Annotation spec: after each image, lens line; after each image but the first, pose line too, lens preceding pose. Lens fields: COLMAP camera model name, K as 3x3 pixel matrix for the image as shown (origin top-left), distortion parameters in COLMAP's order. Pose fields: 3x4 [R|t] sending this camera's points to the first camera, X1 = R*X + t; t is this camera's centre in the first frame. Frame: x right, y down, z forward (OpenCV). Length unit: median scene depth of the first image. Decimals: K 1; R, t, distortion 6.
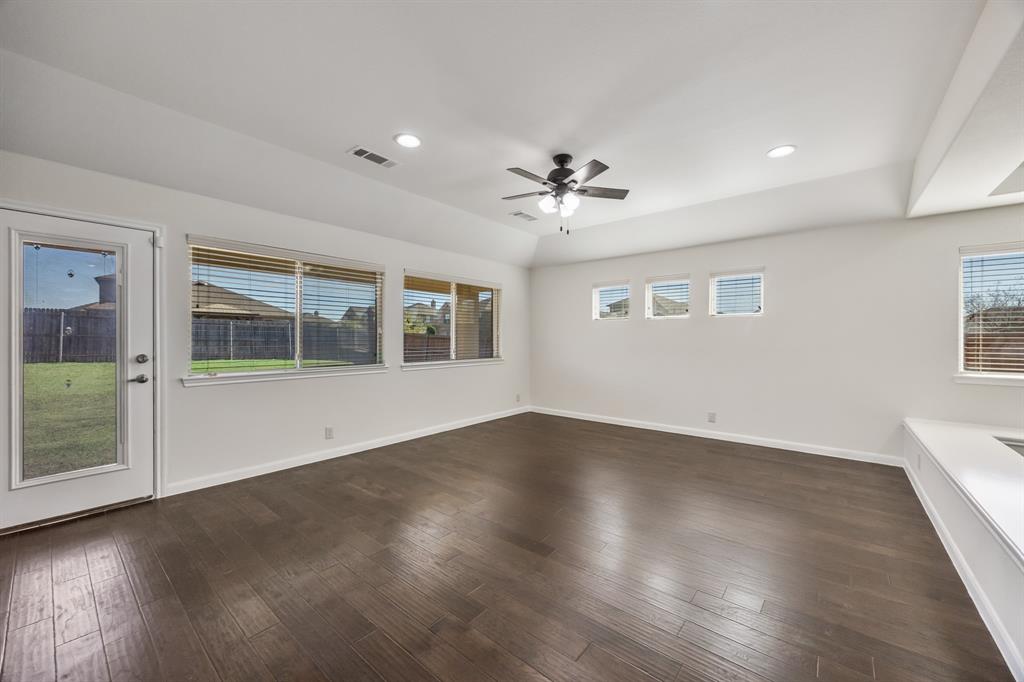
lens RADIAL K [[395.7, 0, 513.2], [0, 395.7, 338.0], [0, 0, 1]] dist [-0.000419, 0.000204]
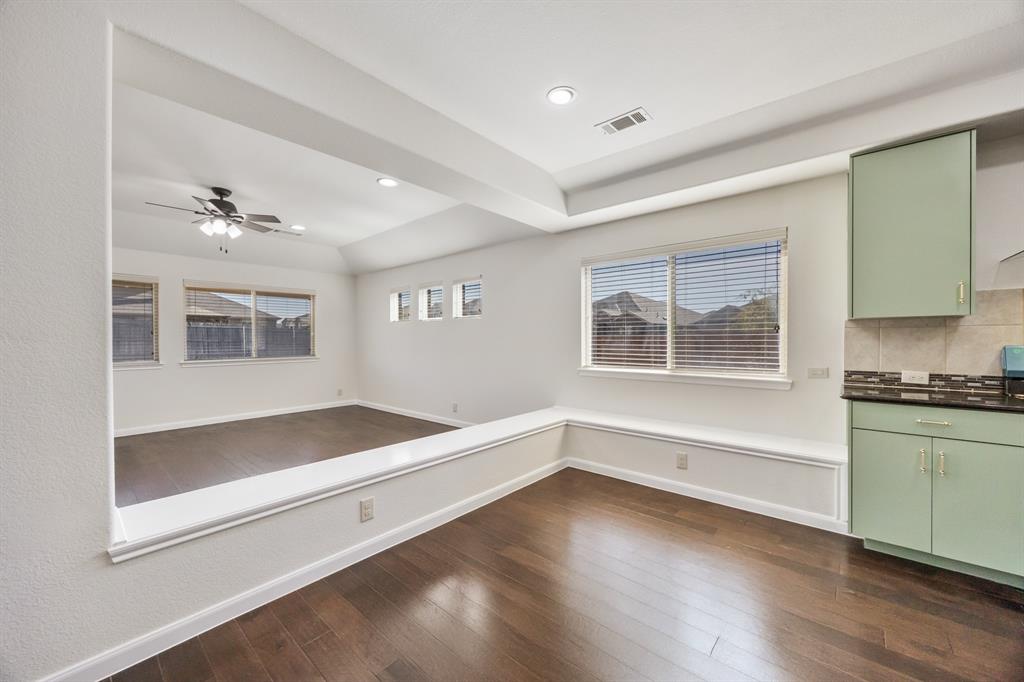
lens RADIAL K [[395.7, 0, 509.5], [0, 395.7, 340.0], [0, 0, 1]] dist [-0.000419, 0.000204]
pose [[0.999100, -0.006280, -0.041949, 0.677639], [0.006631, 0.999944, 0.008231, -0.000413], [0.041895, -0.008502, 0.999086, -0.111537]]
